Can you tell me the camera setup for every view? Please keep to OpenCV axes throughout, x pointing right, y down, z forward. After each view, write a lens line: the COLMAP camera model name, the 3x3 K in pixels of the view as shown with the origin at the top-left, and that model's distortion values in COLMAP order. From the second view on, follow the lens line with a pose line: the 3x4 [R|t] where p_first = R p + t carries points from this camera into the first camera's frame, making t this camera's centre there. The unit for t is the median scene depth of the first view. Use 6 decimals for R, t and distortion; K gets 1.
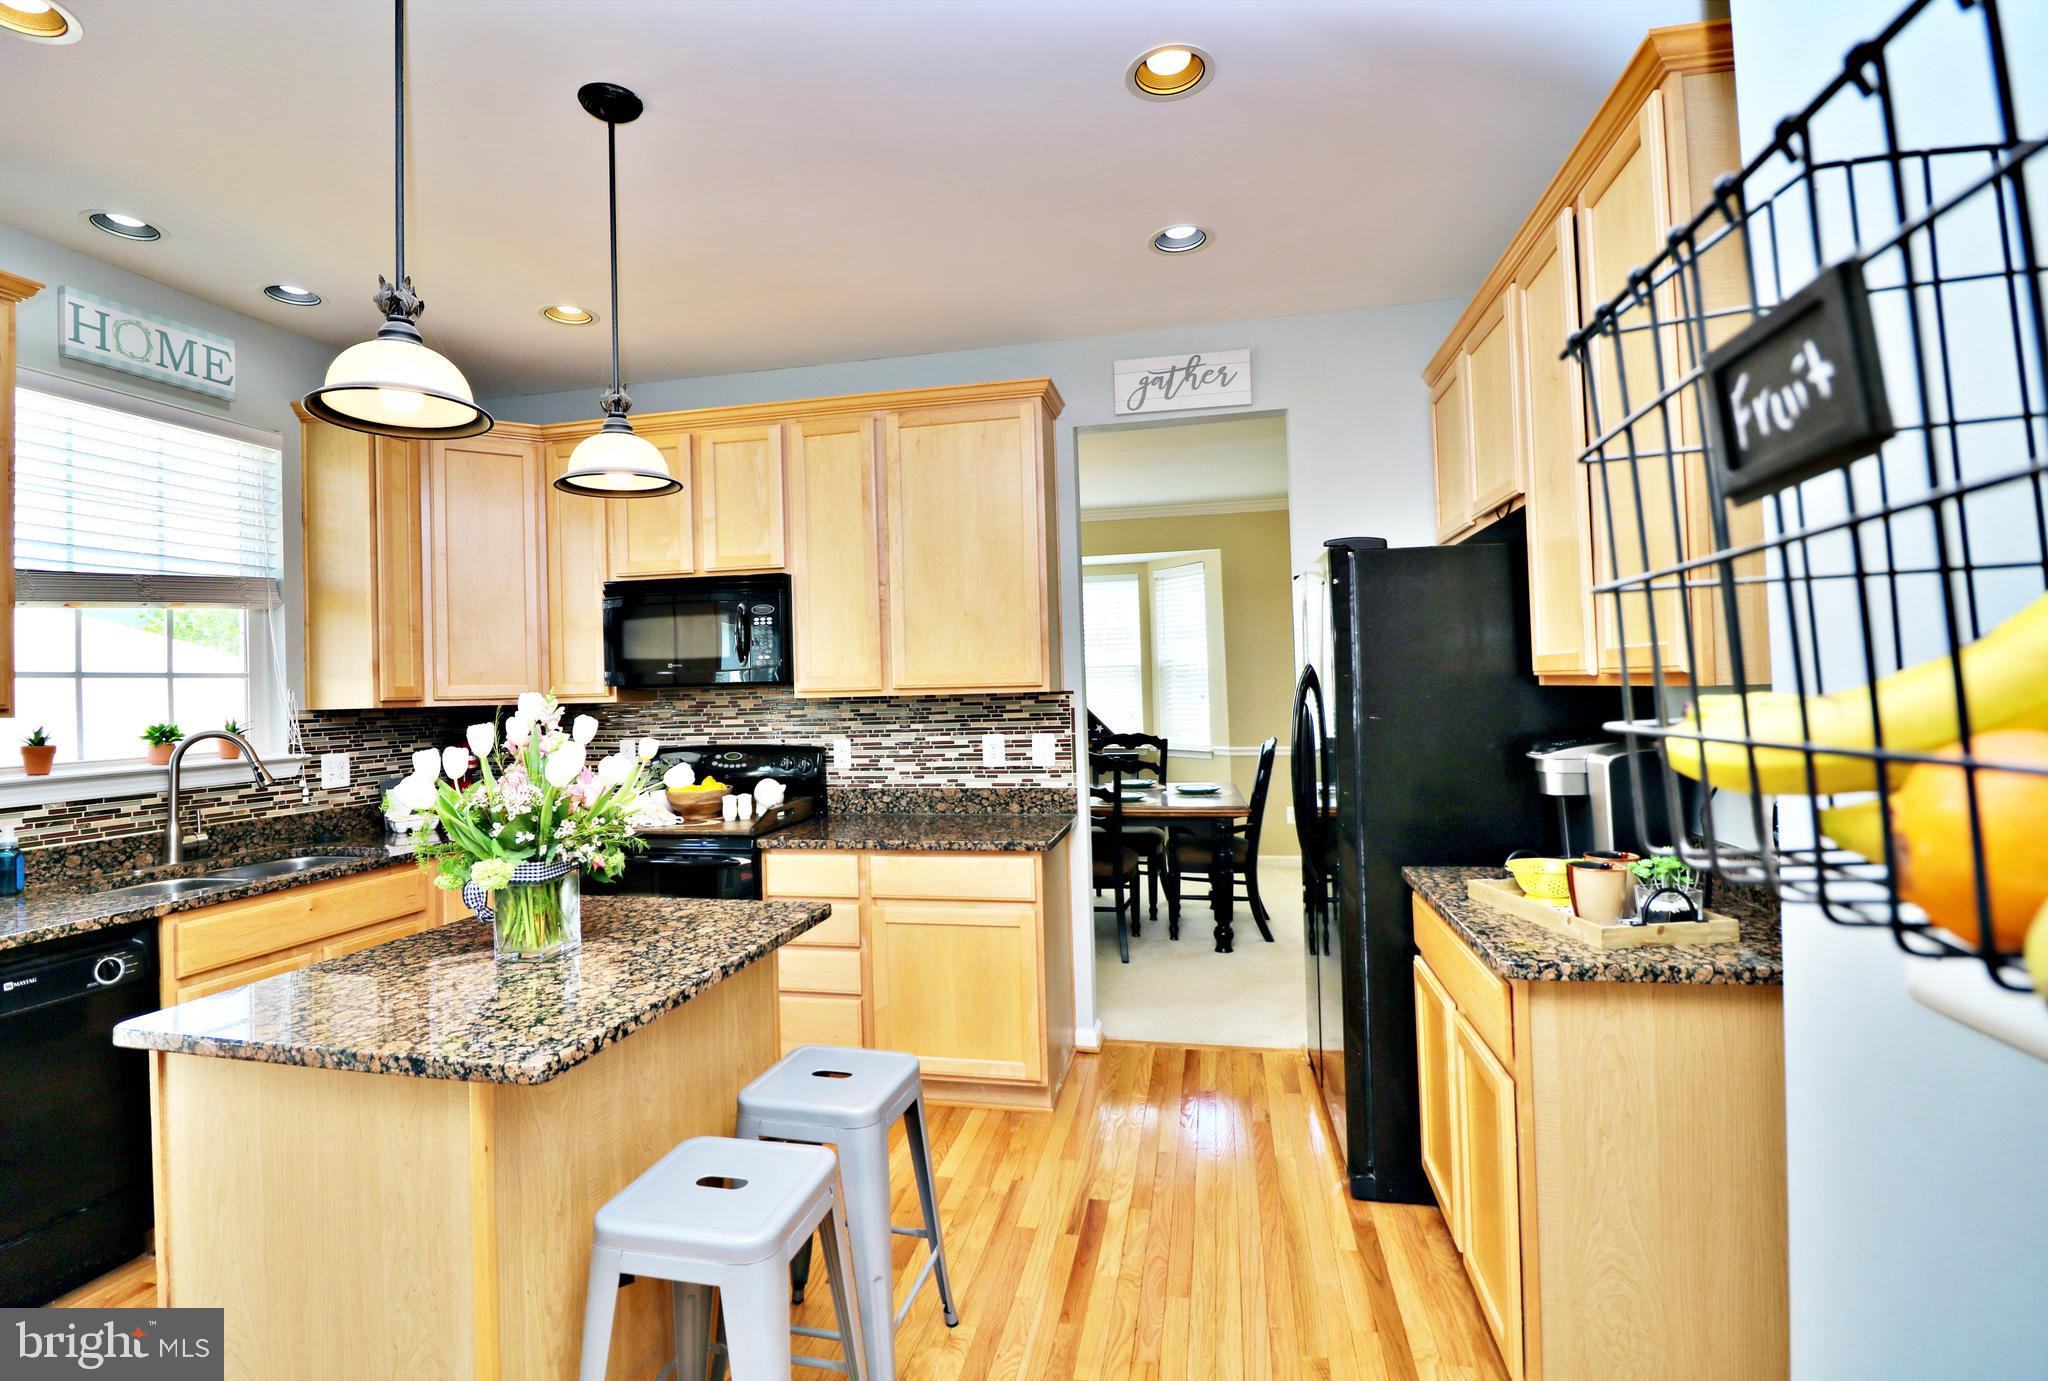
lens RADIAL K [[978.3, 0, 983.3], [0, 978.3, 666.6], [0, 0, 1]] dist [-0.000405, -0.014697]
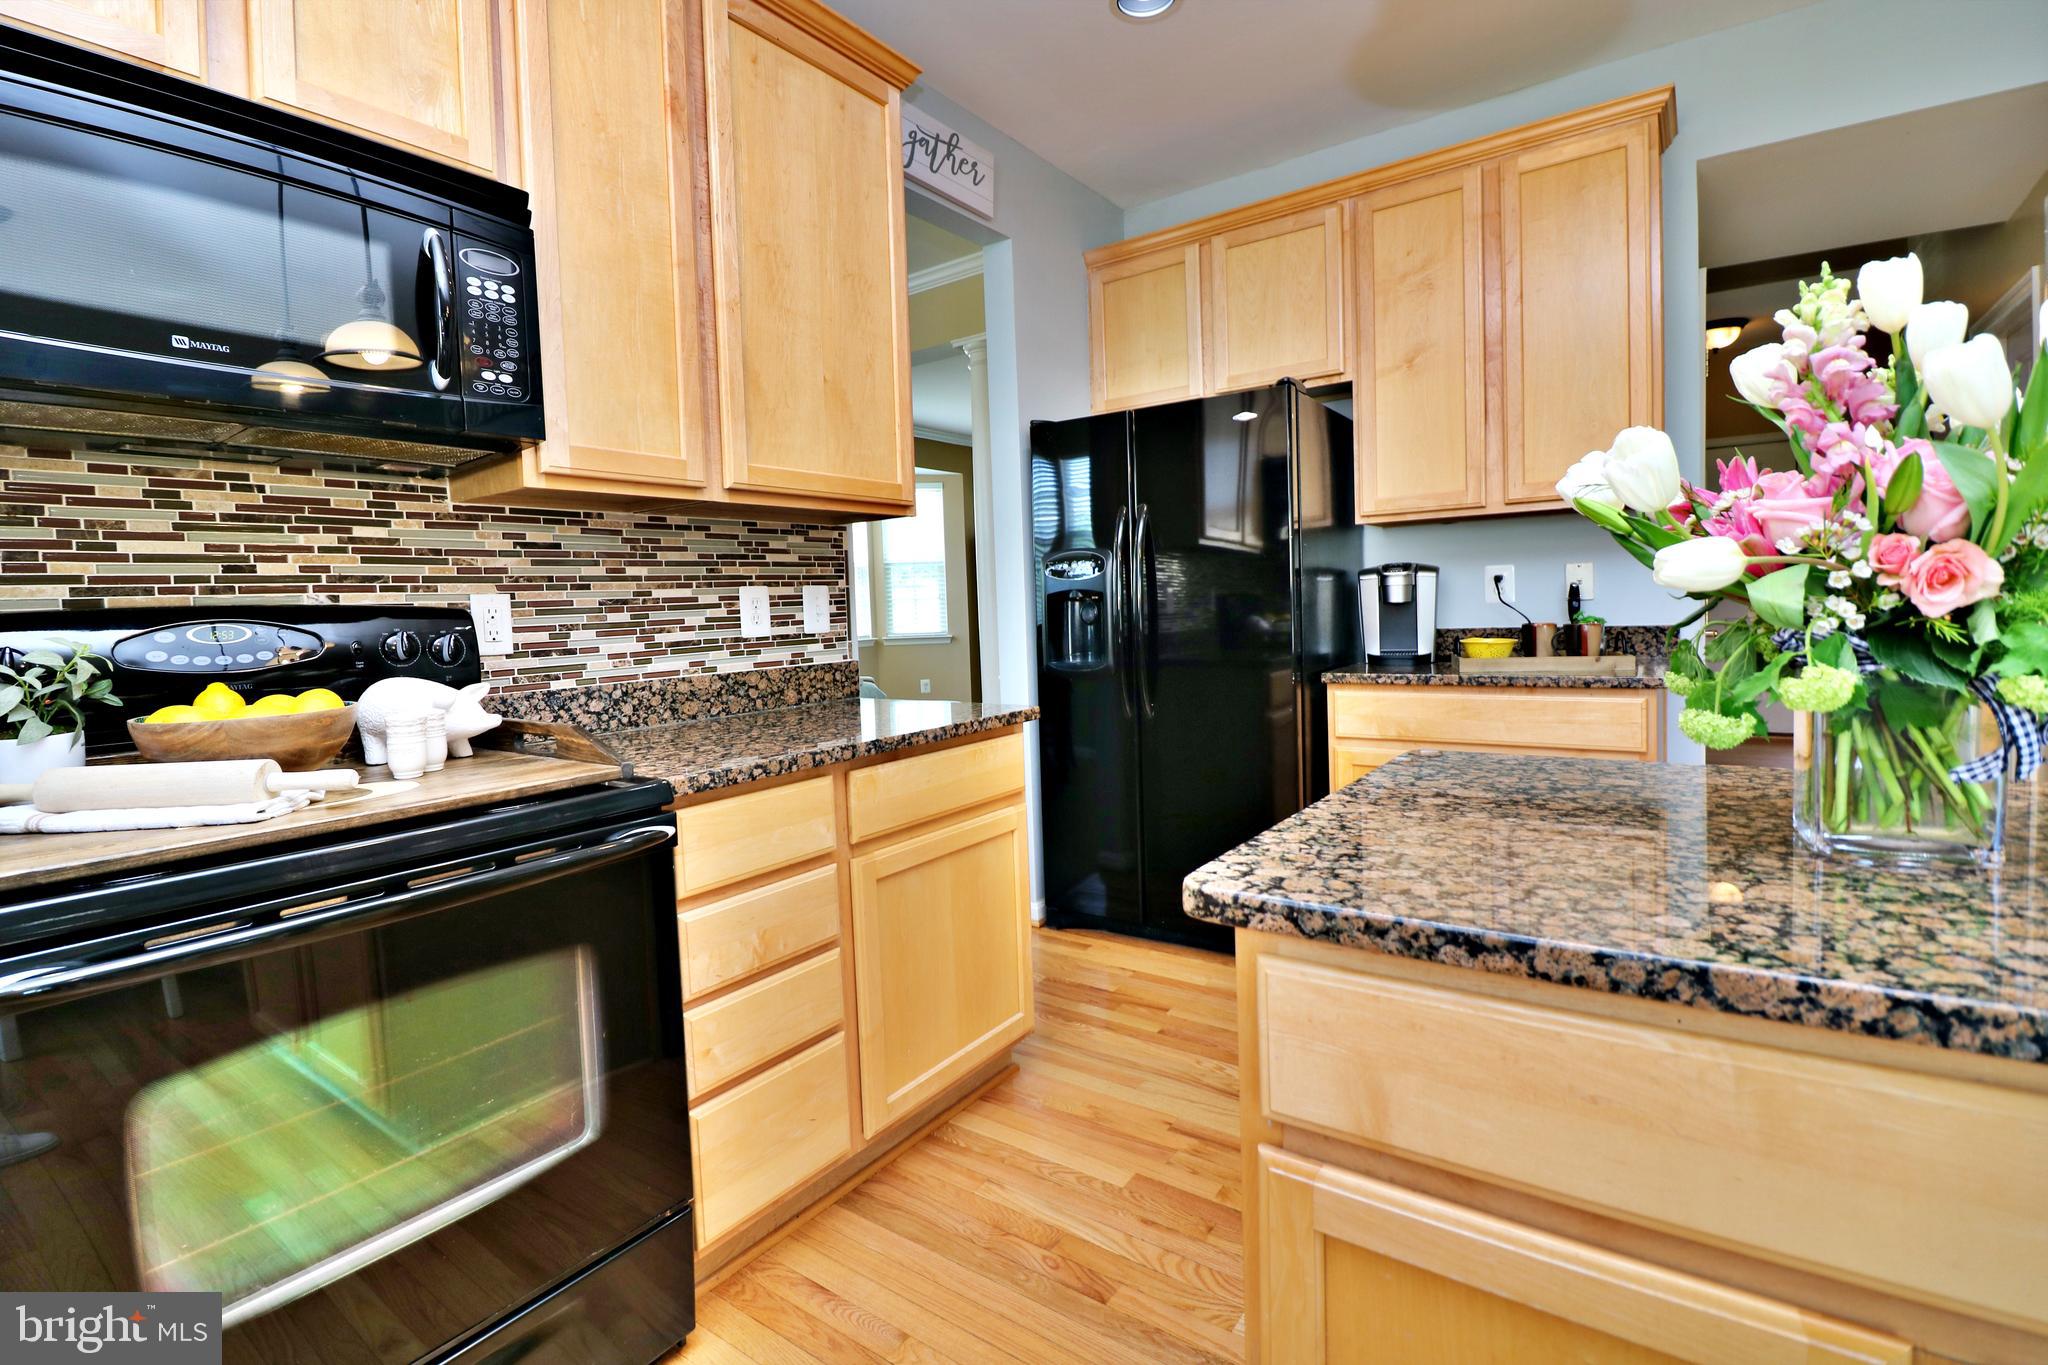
lens RADIAL K [[949.8, 0, 1017.1], [0, 949.8, 653.9], [0, 0, 1]] dist [-0.000022, -0.015274]
pose [[0.373535, -0.034019, 0.926992, -0.508871], [0.008370, 0.999410, 0.033304, 0.095655], [-0.927578, -0.004681, 0.373600, 0.621127]]
